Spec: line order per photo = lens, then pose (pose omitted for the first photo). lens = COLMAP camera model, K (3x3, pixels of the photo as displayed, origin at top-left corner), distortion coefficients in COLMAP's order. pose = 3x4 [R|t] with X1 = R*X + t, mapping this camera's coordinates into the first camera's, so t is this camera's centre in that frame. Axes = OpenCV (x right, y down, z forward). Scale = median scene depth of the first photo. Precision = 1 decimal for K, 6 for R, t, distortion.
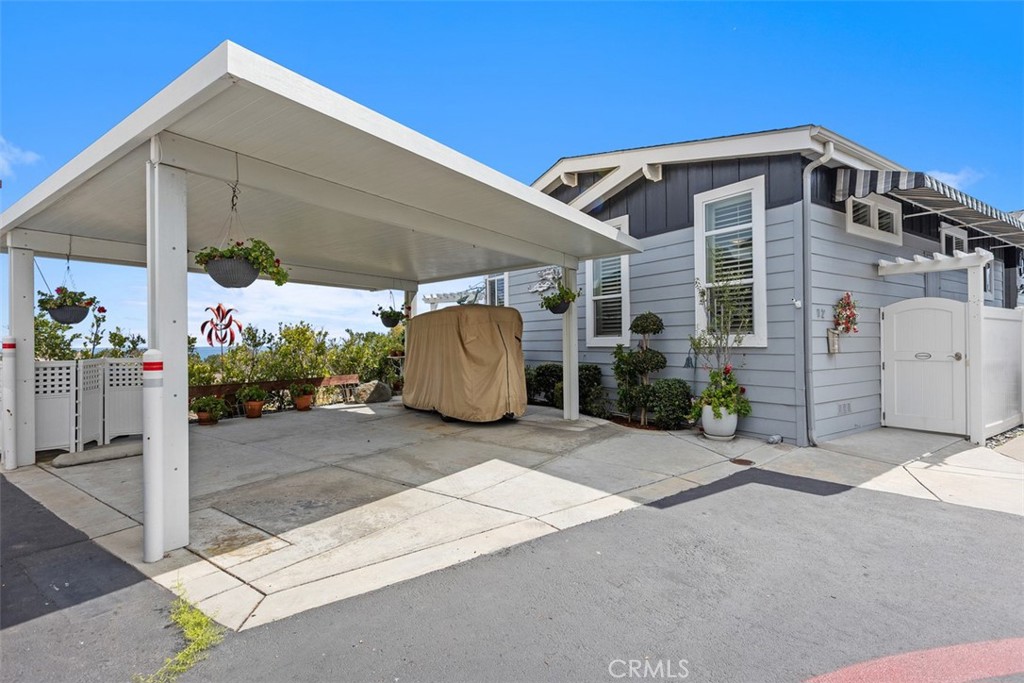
lens RADIAL K [[510.4, 0, 509.9], [0, 510.4, 322.0], [0, 0, 1]] dist [-0.011748, -0.000099]
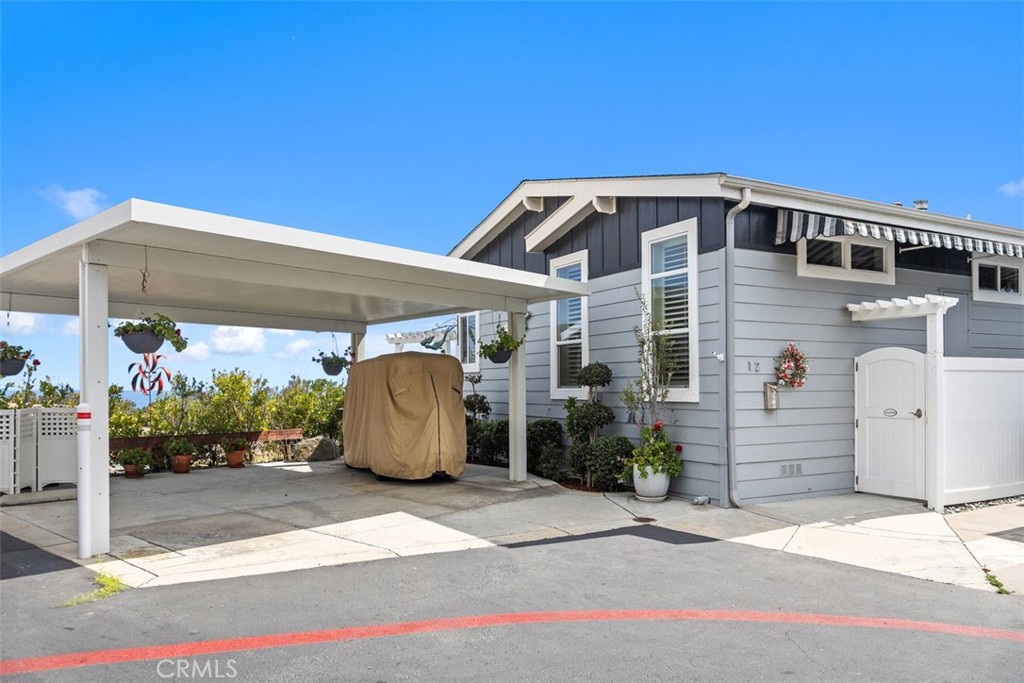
lens RADIAL K [[775.7, 0, 512.6], [0, 775.7, 352.4], [0, 0, 1]] dist [-0.035745, -0.001045]
pose [[0.995369, 0.000947, -0.096122, 0.289979], [-0.001313, 0.999992, -0.003741, -0.034416], [0.096118, 0.003850, 0.995362, -0.425470]]
